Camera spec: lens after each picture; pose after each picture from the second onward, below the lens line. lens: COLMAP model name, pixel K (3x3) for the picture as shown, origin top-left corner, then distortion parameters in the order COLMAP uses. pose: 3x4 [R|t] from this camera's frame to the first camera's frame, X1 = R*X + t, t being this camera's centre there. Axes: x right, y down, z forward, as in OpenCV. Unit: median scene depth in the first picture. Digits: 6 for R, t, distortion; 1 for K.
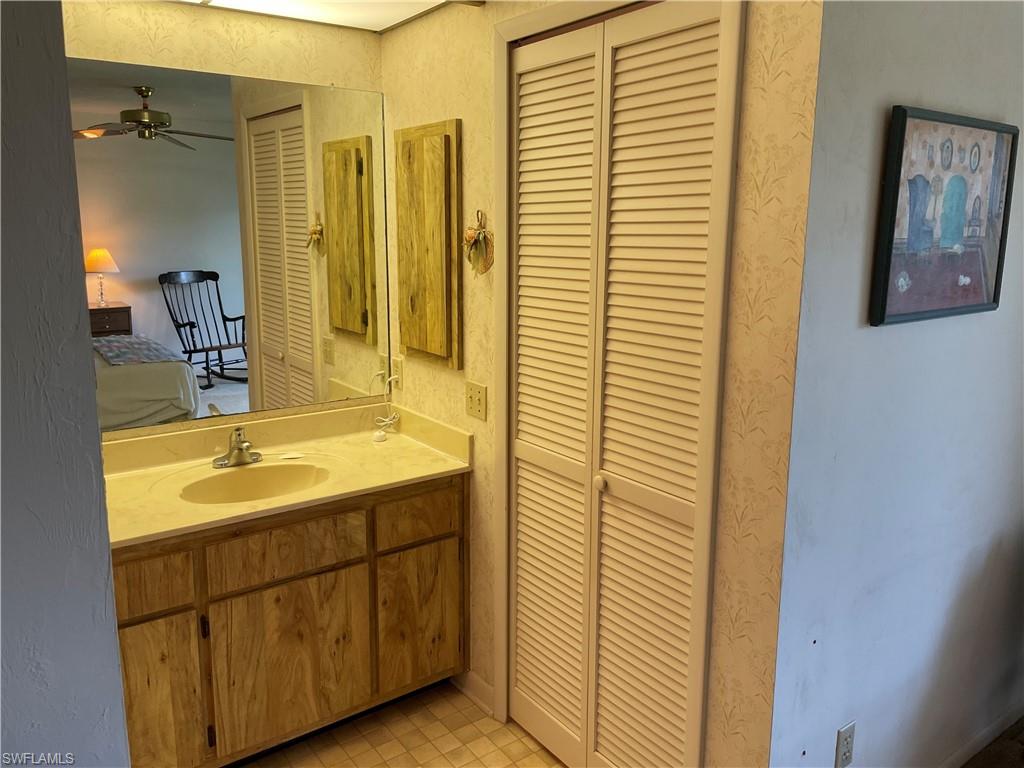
lens RADIAL K [[779.2, 0, 512.0], [0, 779.2, 381.2], [0, 0, 1]] dist [0.069295, -0.084167]
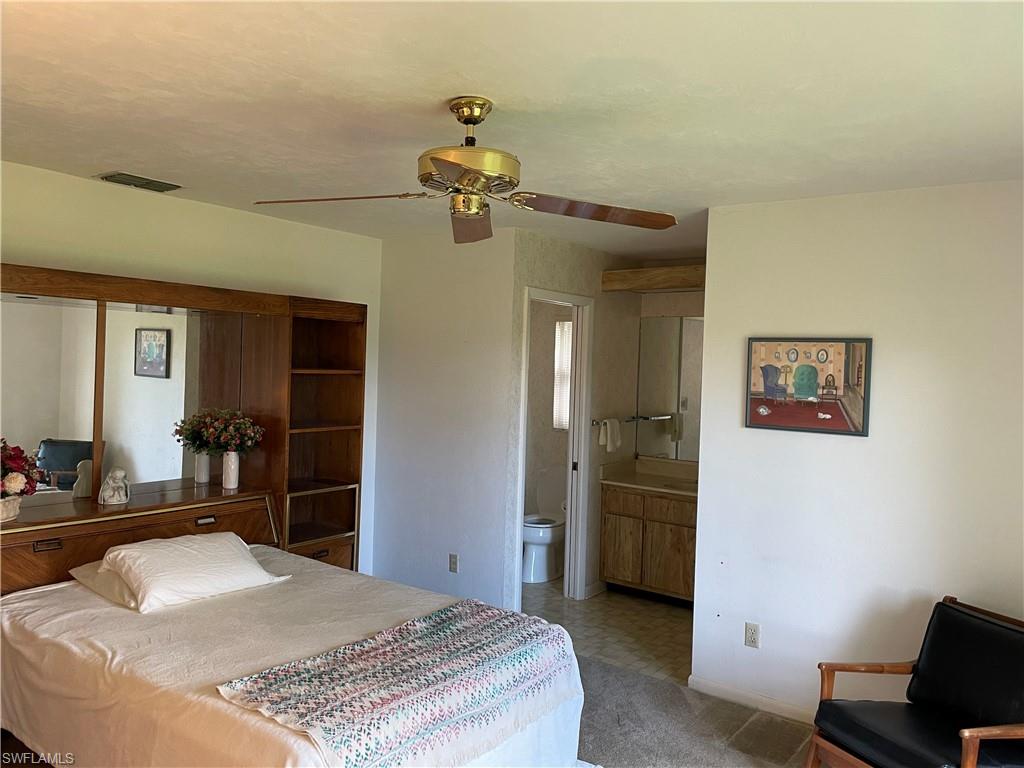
lens RADIAL K [[779.2, 0, 512.0], [0, 779.2, 382.5], [0, 0, 1]] dist [0.069295, -0.084167]
pose [[0.294125, 0.029021, -0.955326, 2.286194], [-0.217467, 0.975354, -0.037324, 0.035819], [0.930698, 0.218730, 0.293187, -0.337935]]
